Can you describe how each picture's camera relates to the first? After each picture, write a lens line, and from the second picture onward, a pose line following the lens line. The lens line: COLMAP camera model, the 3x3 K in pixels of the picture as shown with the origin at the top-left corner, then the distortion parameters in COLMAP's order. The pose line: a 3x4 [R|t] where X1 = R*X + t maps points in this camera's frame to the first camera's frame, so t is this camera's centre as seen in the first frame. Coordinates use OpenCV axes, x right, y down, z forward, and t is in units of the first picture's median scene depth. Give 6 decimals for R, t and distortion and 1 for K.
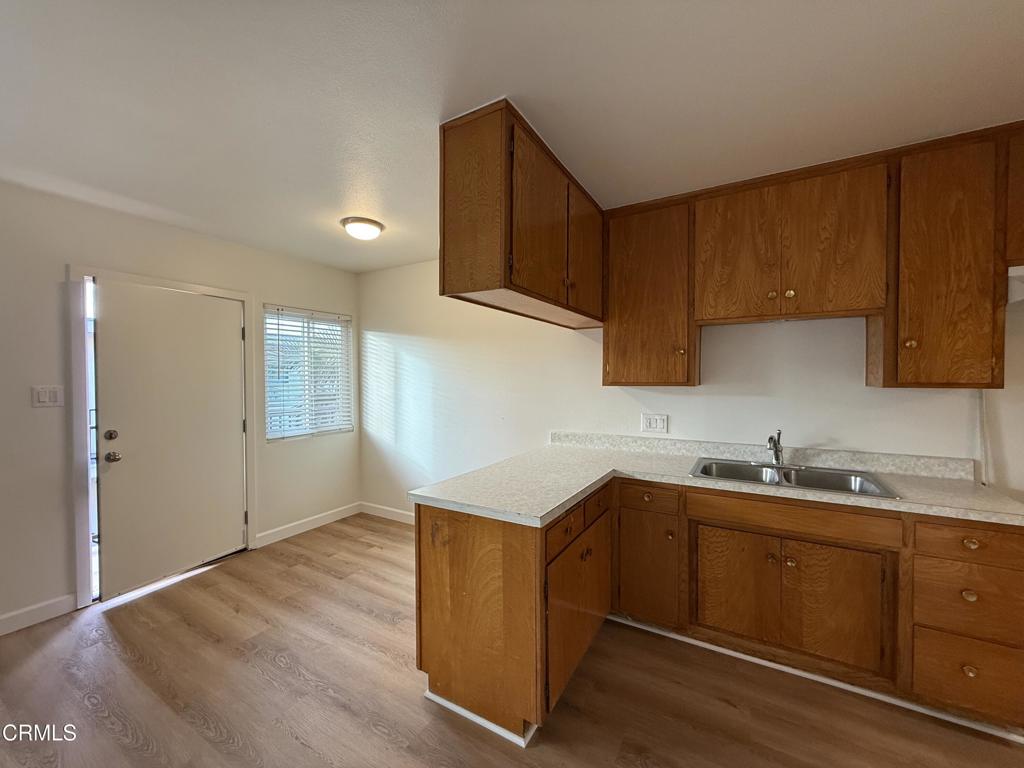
lens RADIAL K [[406.8, 0, 507.1], [0, 406.8, 384.9], [0, 0, 1]] dist [0.002104, -0.000346]
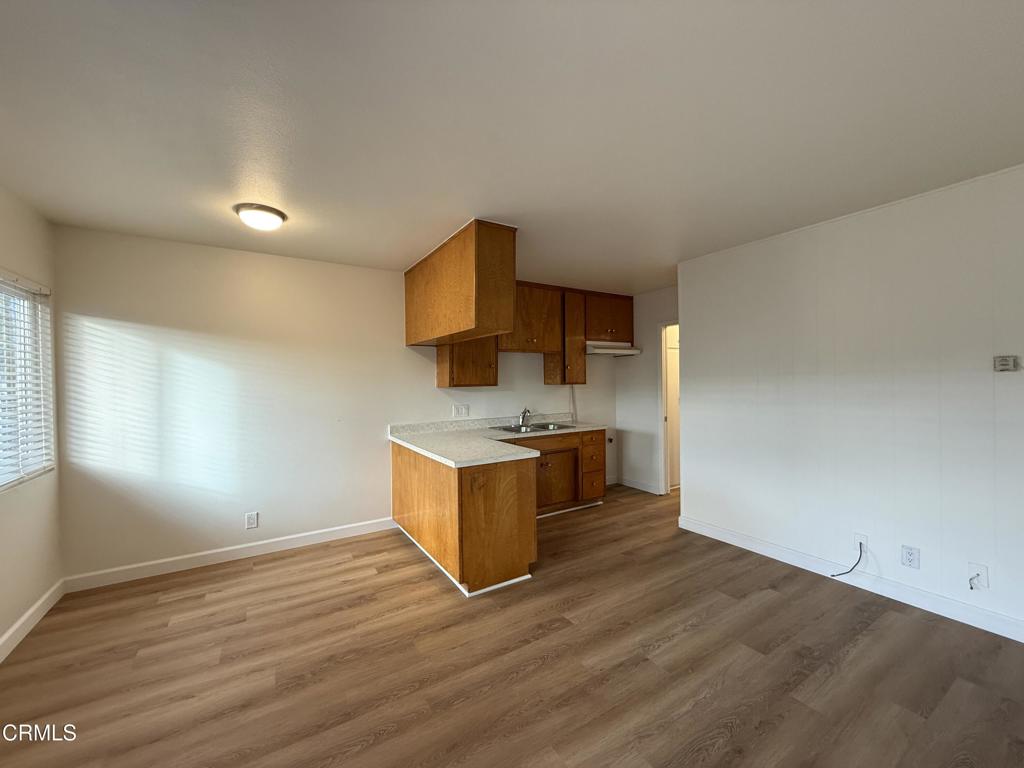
lens RADIAL K [[406.8, 0, 508.9], [0, 406.8, 387.2], [0, 0, 1]] dist [0.002104, -0.000346]
pose [[0.464607, -0.015749, 0.885377, -1.270473], [0.026789, 0.999634, 0.003723, 0.003851], [-0.885112, 0.021989, 0.464859, 0.153718]]
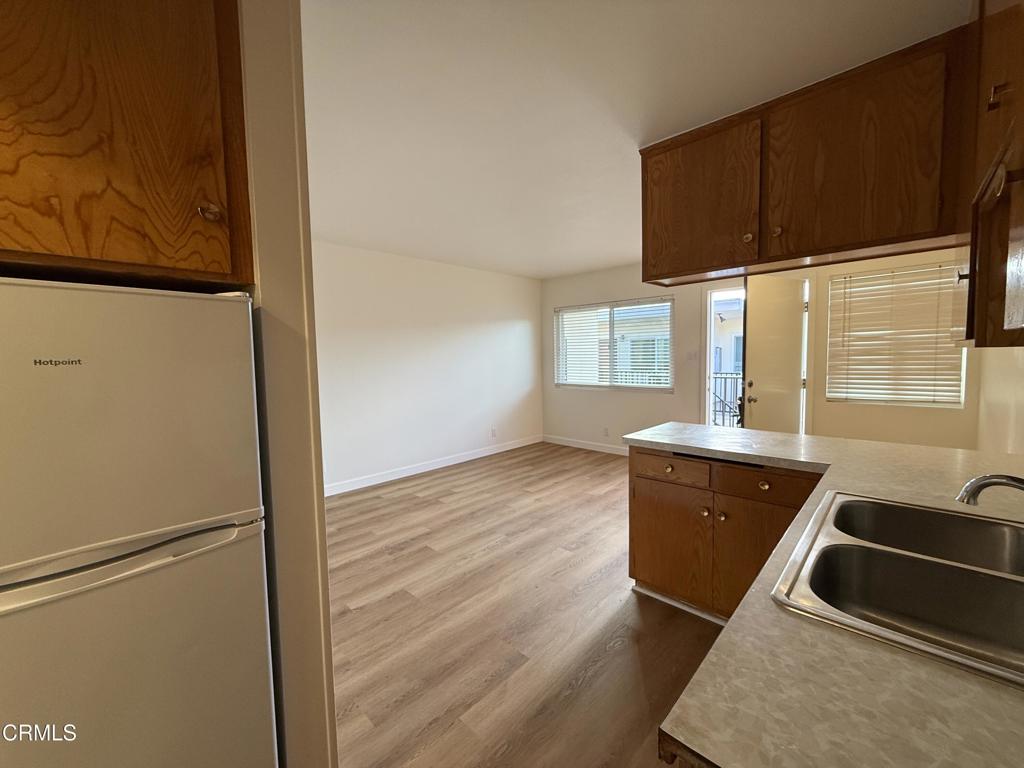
lens RADIAL K [[406.8, 0, 508.4], [0, 406.8, 382.5], [0, 0, 1]] dist [0.002104, -0.000346]
pose [[-0.231124, 0.073991, -0.970107, 1.208729], [0.006169, 0.997195, 0.074588, 0.002122], [0.972905, 0.011255, -0.230932, 0.688843]]
